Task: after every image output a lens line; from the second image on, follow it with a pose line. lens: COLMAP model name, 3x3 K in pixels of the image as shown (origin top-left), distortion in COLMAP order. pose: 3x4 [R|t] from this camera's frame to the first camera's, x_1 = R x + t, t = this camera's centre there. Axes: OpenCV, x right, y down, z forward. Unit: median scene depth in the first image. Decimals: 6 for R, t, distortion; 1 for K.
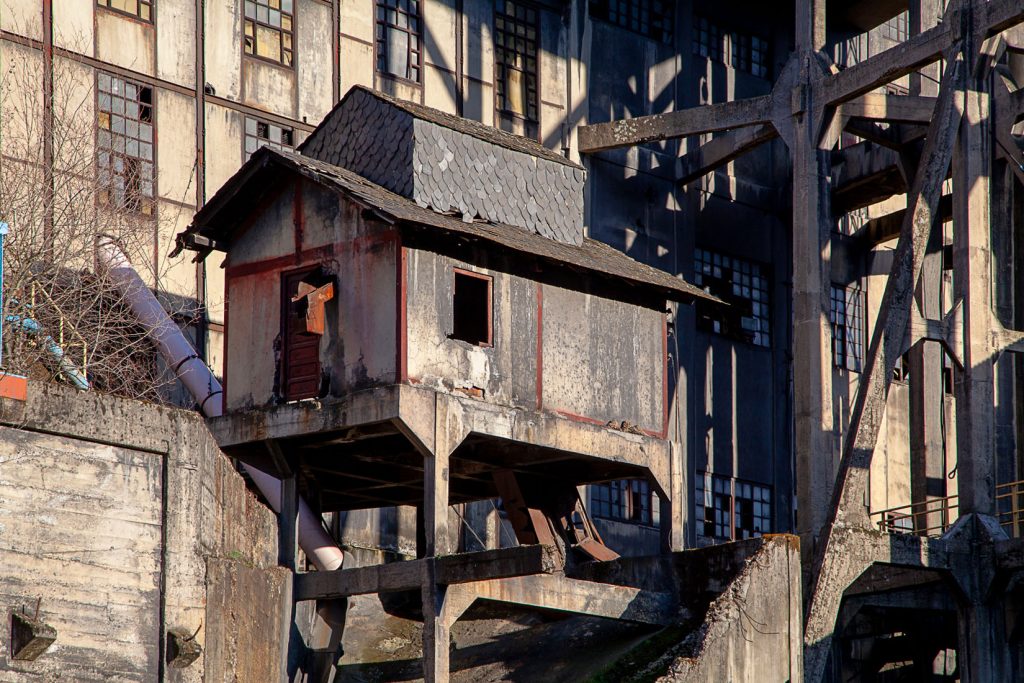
lens RADIAL K [[1770.6, 0, 511.6], [0, 1770.6, 305.1], [0, 0, 1]] dist [0.225014, -0.263760]
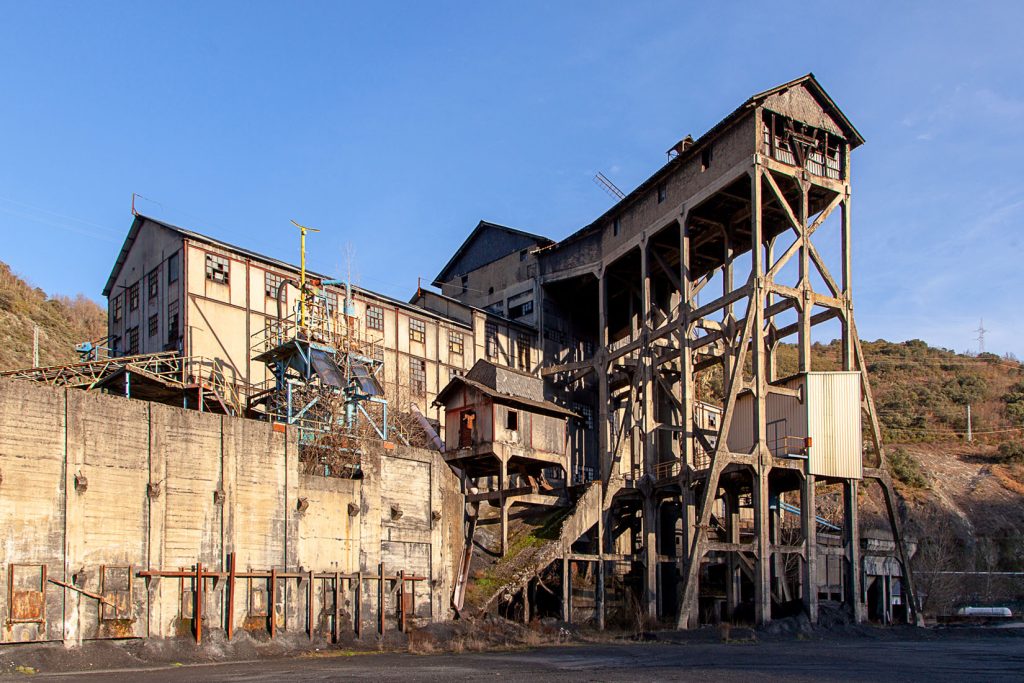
lens RADIAL K [[2739.0, 0, 512.0], [0, 2739.0, 341.5], [0, 0, 1]] dist [0.038272, 1.465691]
pose [[0.979630, -0.017071, 0.200085, -1.121086], [0.003070, 0.997537, 0.070079, -0.541888], [-0.200788, -0.068037, 0.977269, -4.364357]]
